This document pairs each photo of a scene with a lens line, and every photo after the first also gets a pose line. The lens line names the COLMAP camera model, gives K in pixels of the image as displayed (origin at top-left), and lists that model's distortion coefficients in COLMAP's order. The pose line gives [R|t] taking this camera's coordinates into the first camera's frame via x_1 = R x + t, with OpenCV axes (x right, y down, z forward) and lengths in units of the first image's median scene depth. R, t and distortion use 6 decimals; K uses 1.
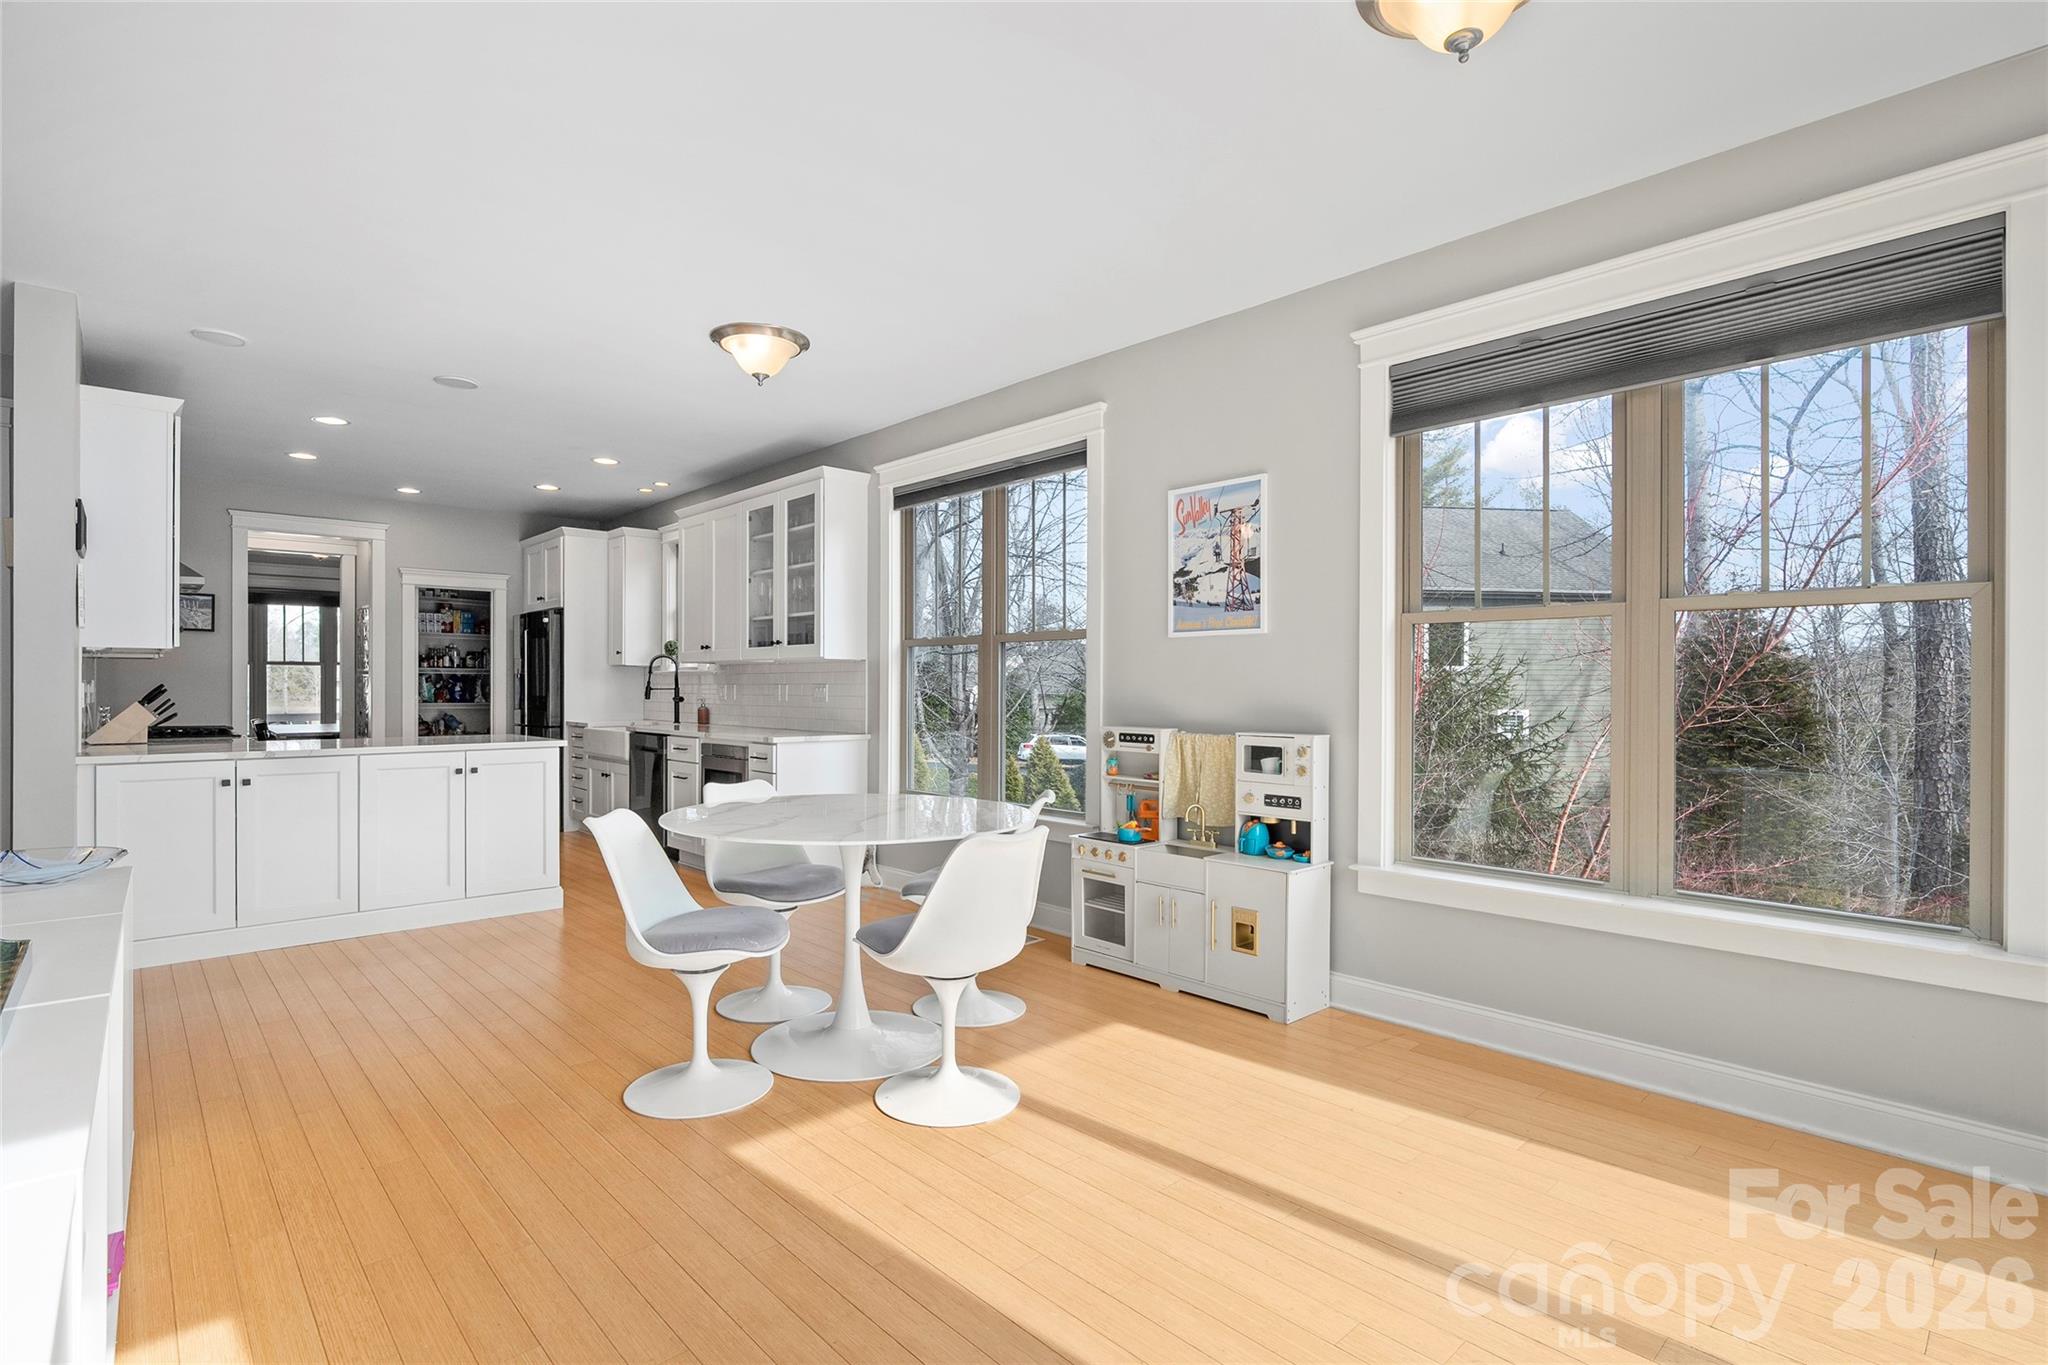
lens RADIAL K [[980.6, 0, 1014.7], [0, 980.6, 686.0], [0, 0, 1]] dist [-0.000490, -0.000253]
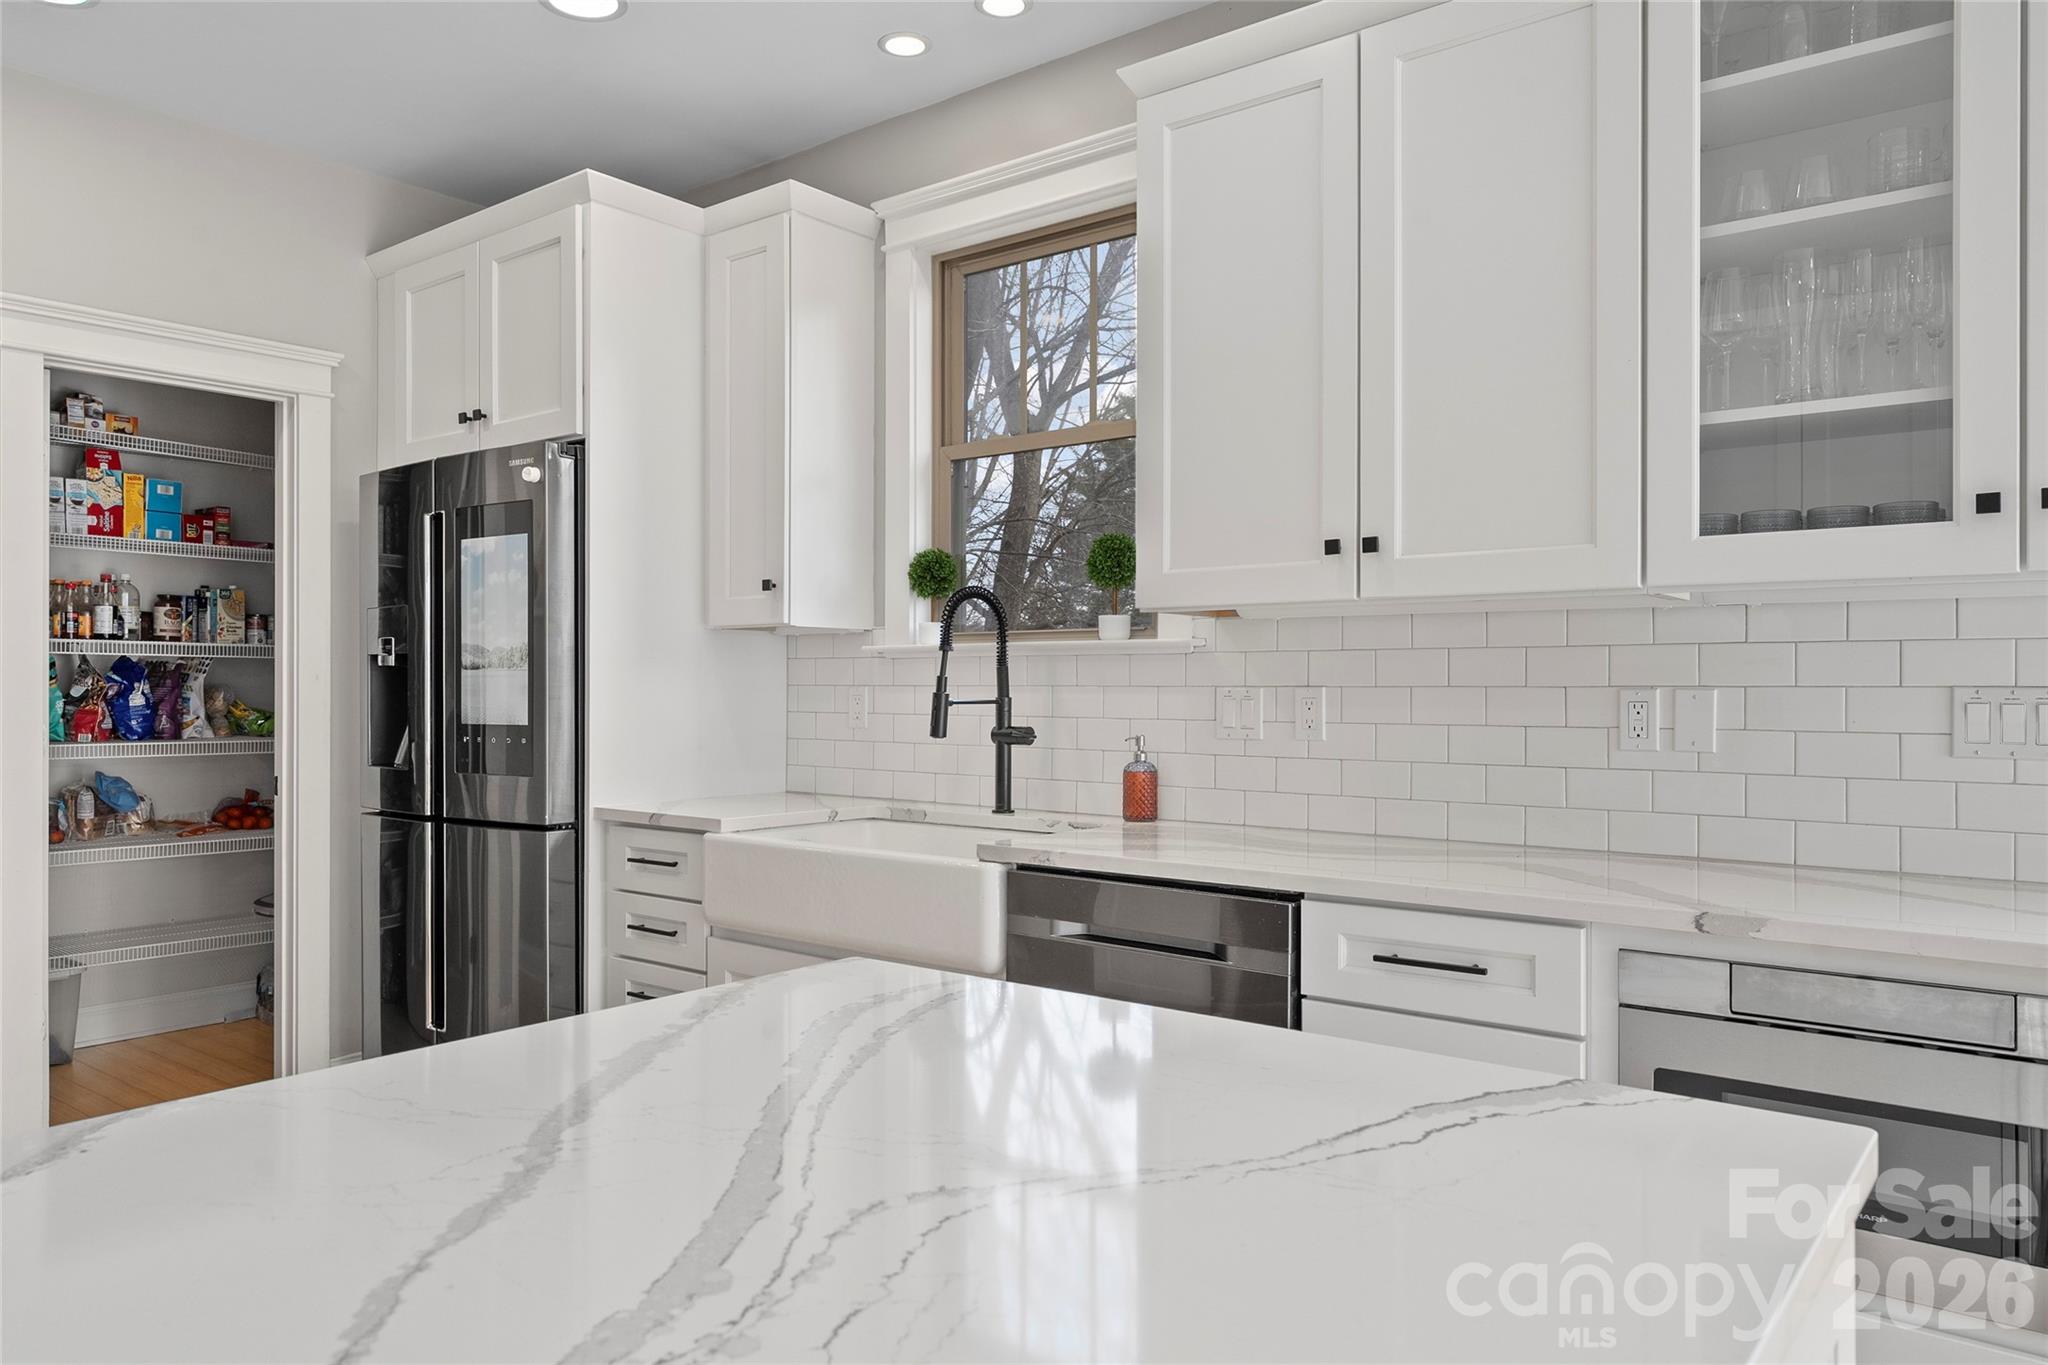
lens RADIAL K [[1458.2, 0, 1031.9], [0, 1458.2, 682.1], [0, 0, 1]] dist [0.018889, 0.003072]
pose [[0.991955, -0.003958, 0.126533, -0.343798], [0.003913, 0.999992, 0.000608, -0.002881], [-0.126534, -0.000108, 0.991962, 0.479604]]
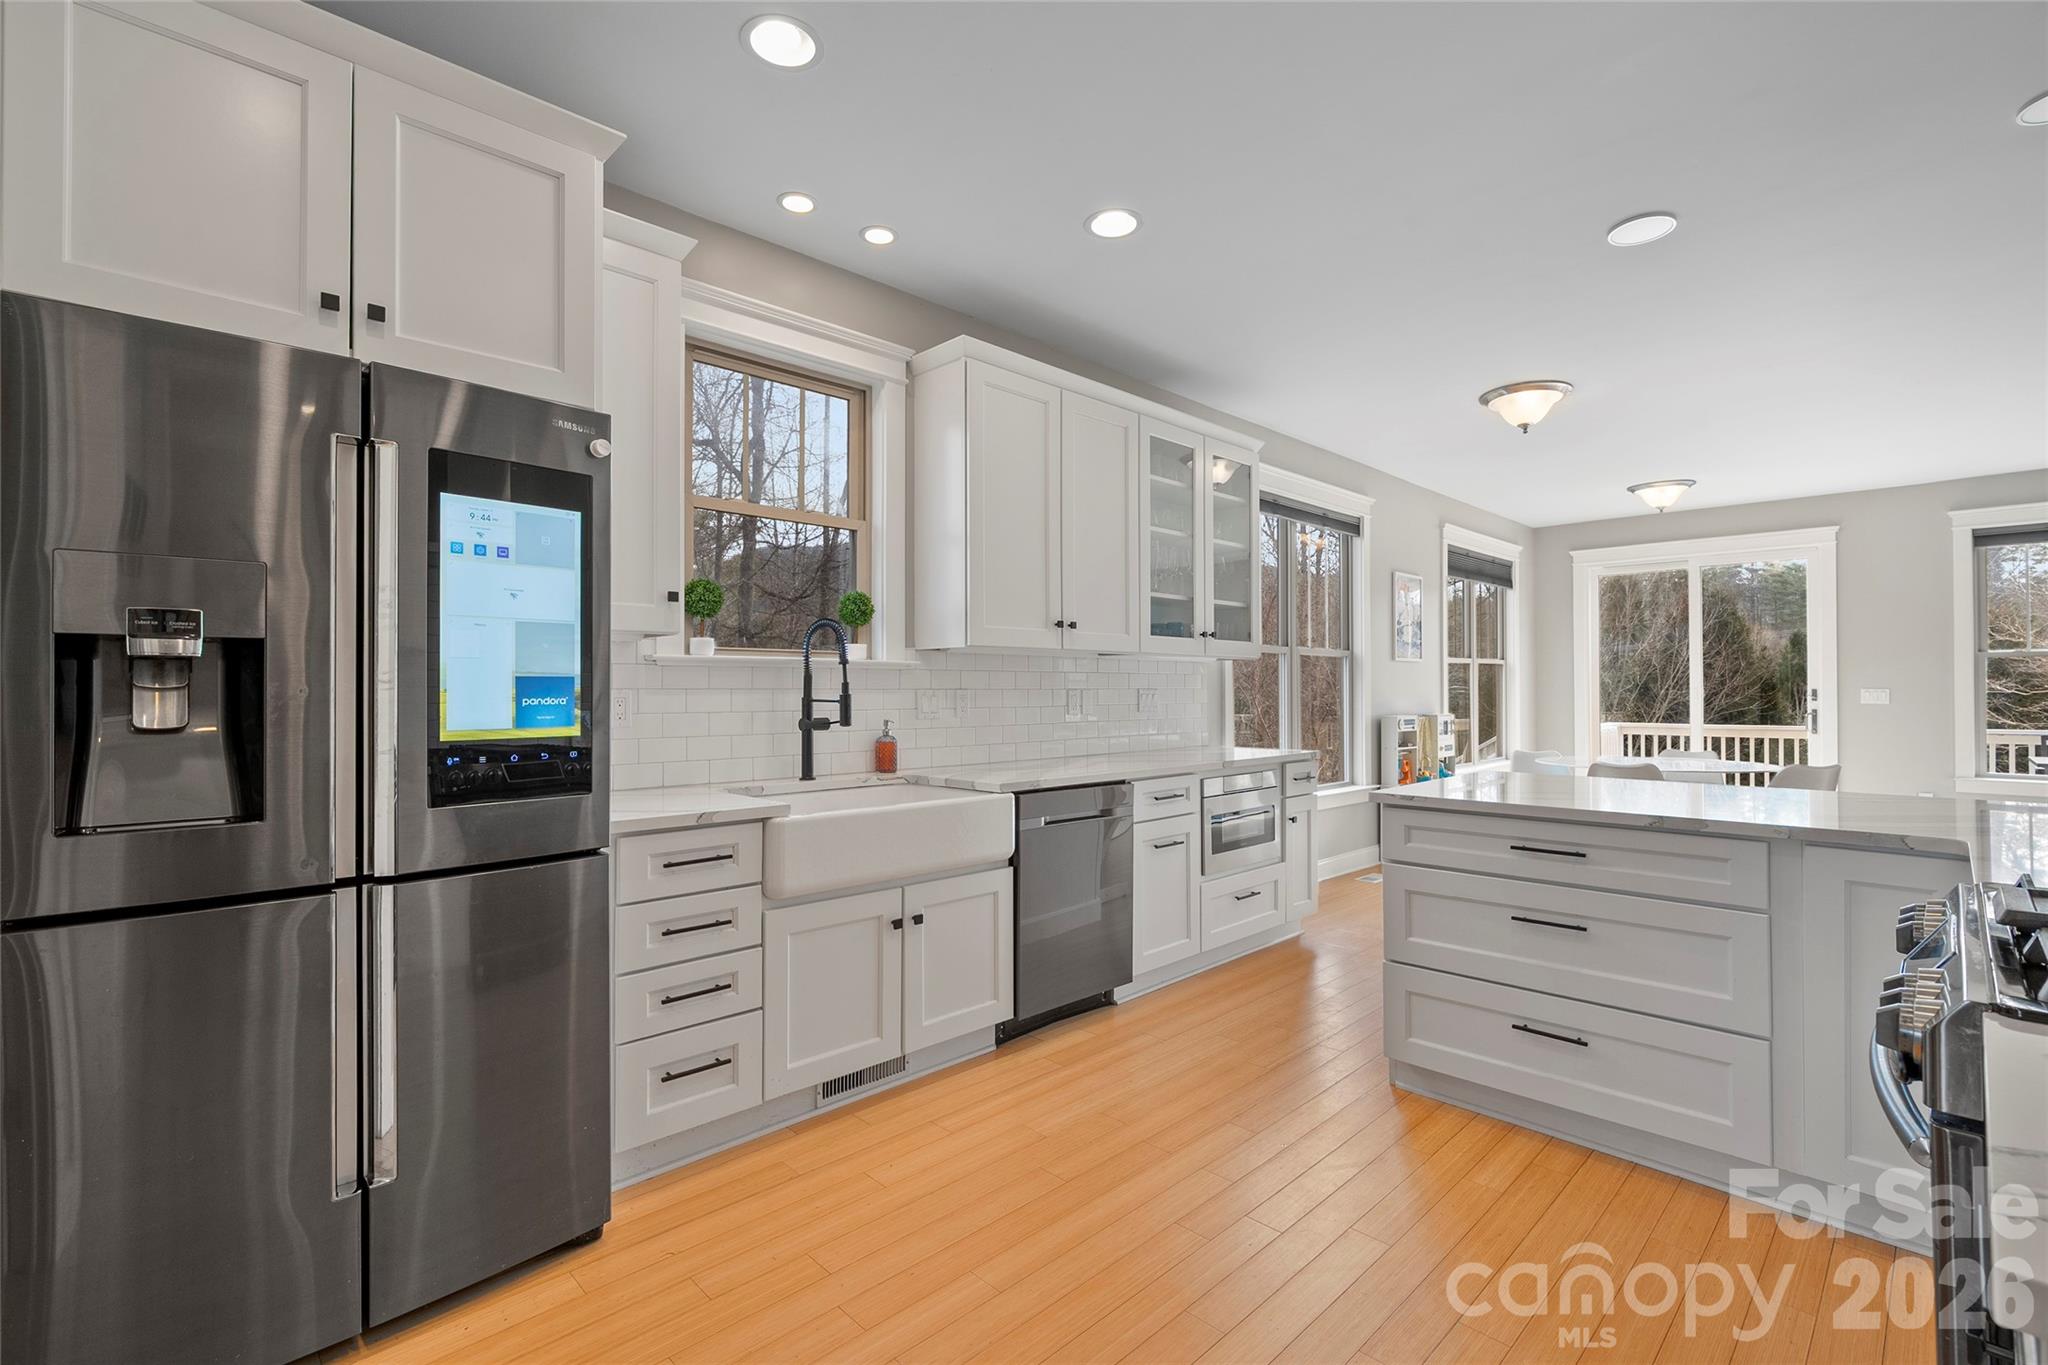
lens RADIAL K [[925.9, 0, 1025.0], [0, 925.9, 682.4], [0, 0, 1]] dist [-0.007983, 0.001674]
pose [[-0.036430, -0.000532, 0.999336, -0.658343], [-0.004476, 0.999990, 0.000369, -0.004664], [-0.999326, -0.004460, -0.036432, 0.805865]]
